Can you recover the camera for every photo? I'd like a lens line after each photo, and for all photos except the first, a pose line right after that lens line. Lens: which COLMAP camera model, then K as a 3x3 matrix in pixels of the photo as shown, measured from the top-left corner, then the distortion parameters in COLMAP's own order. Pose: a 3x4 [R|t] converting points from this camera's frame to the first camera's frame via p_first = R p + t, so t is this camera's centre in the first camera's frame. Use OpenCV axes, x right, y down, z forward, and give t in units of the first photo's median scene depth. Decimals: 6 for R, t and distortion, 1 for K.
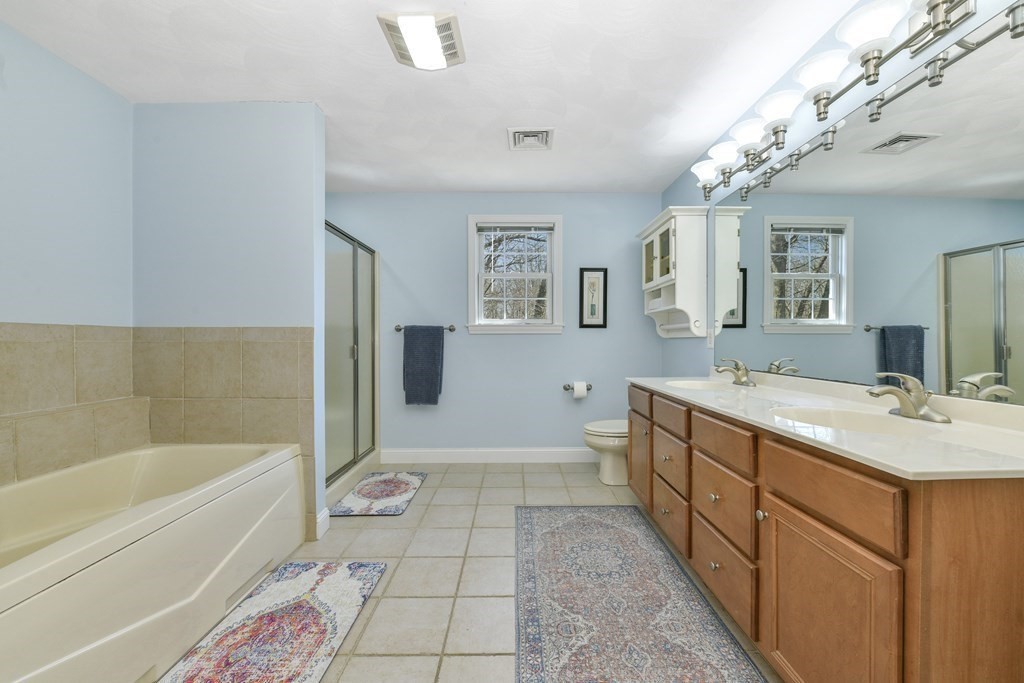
lens RADIAL K [[413.2, 0, 518.4], [0, 413.2, 343.5], [0, 0, 1]] dist [-0.007070, -0.000172]
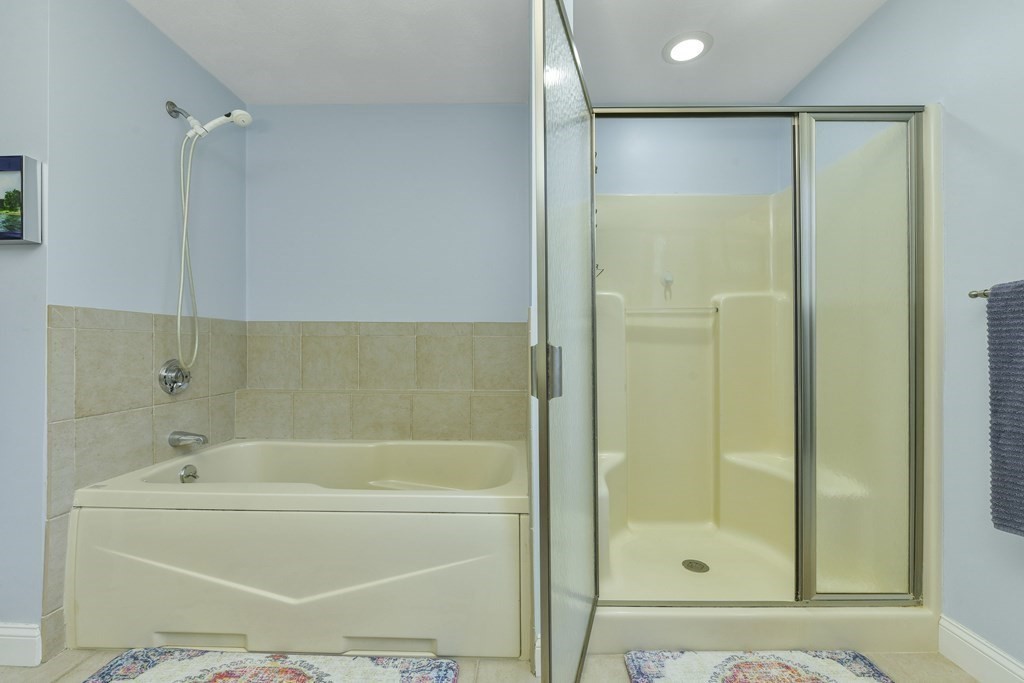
lens RADIAL K [[421.1, 0, 512.0], [0, 421.1, 341.5], [0, 0, 1]] dist [-0.010127, -0.000171]
pose [[-0.030398, -0.004251, -0.999529, 0.122423], [-0.009008, 0.999952, -0.003979, 0.015010], [0.999497, 0.008883, -0.030435, 1.184594]]
